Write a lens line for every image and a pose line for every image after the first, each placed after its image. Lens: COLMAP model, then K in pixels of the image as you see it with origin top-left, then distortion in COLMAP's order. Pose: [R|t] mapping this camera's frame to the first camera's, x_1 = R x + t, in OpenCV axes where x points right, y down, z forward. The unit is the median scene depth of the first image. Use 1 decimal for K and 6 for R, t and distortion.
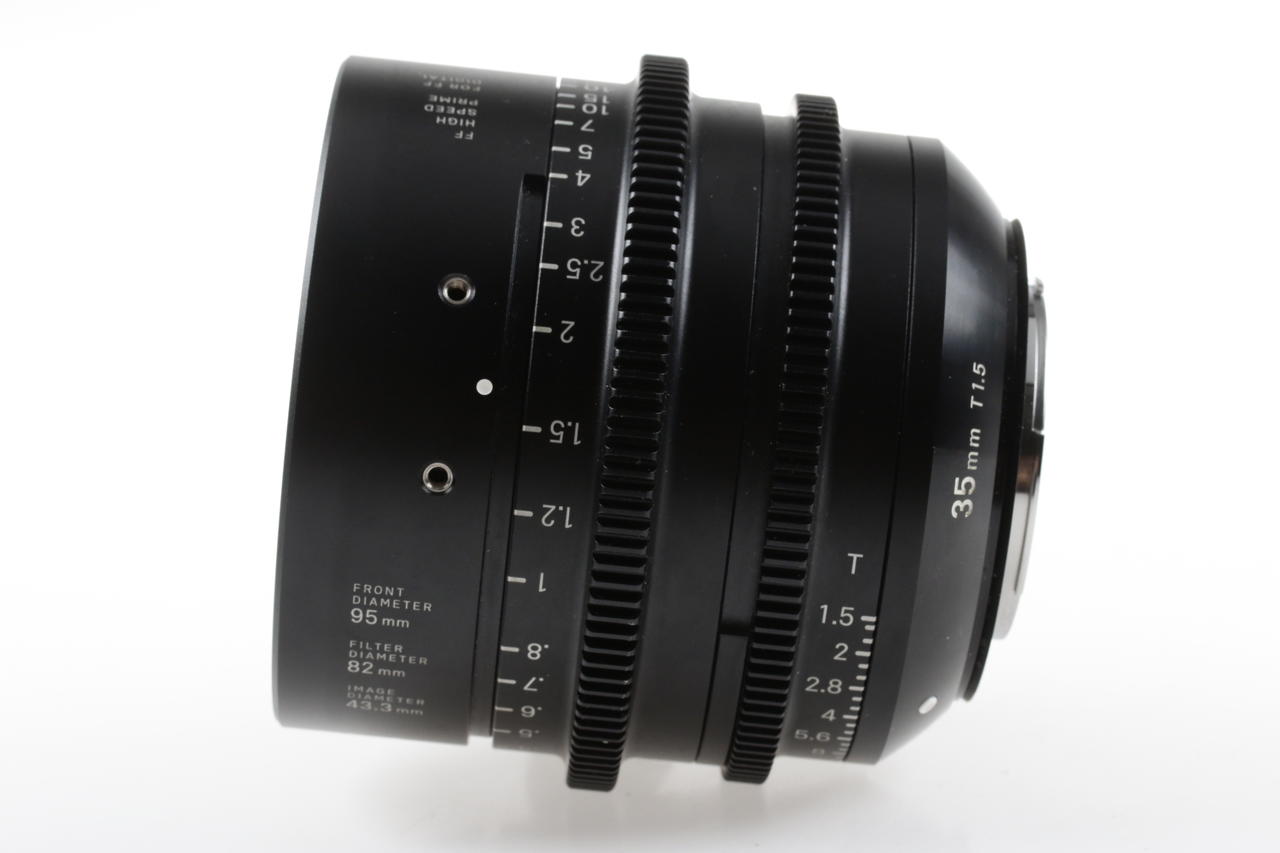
lens RADIAL K [[3528.7, 0, 640.0], [0, 3528.7, 426.5], [0, 0, 1]] dist [0.062882, 0.307584]
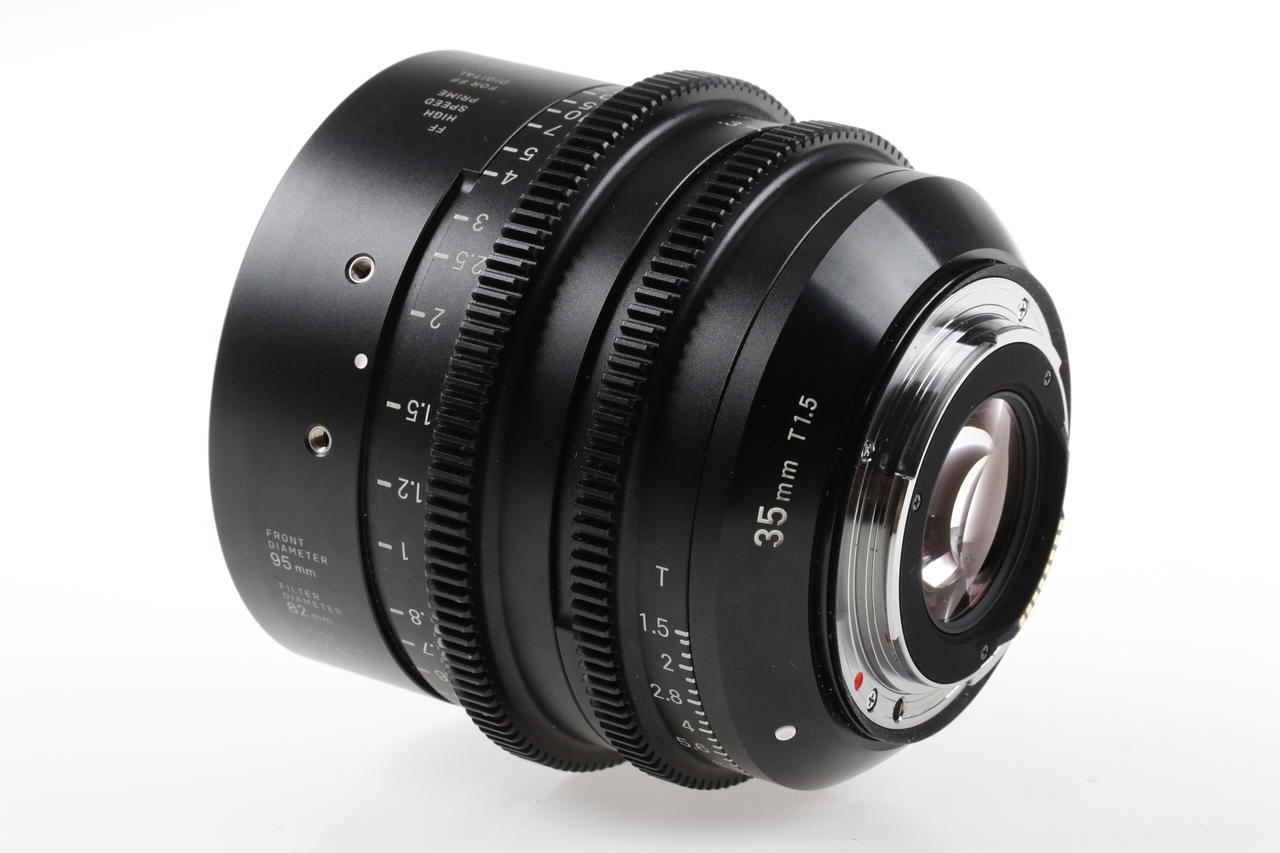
lens RADIAL K [[3528.7, 0, 640.0], [0, 3528.7, 426.5], [0, 0, 1]] dist [0.062882, 0.307584]
pose [[0.876436, 0.124849, -0.465052, 0.521380], [-0.127542, 0.991497, 0.025815, -0.029401], [0.464321, 0.036688, 0.884907, 0.092489]]
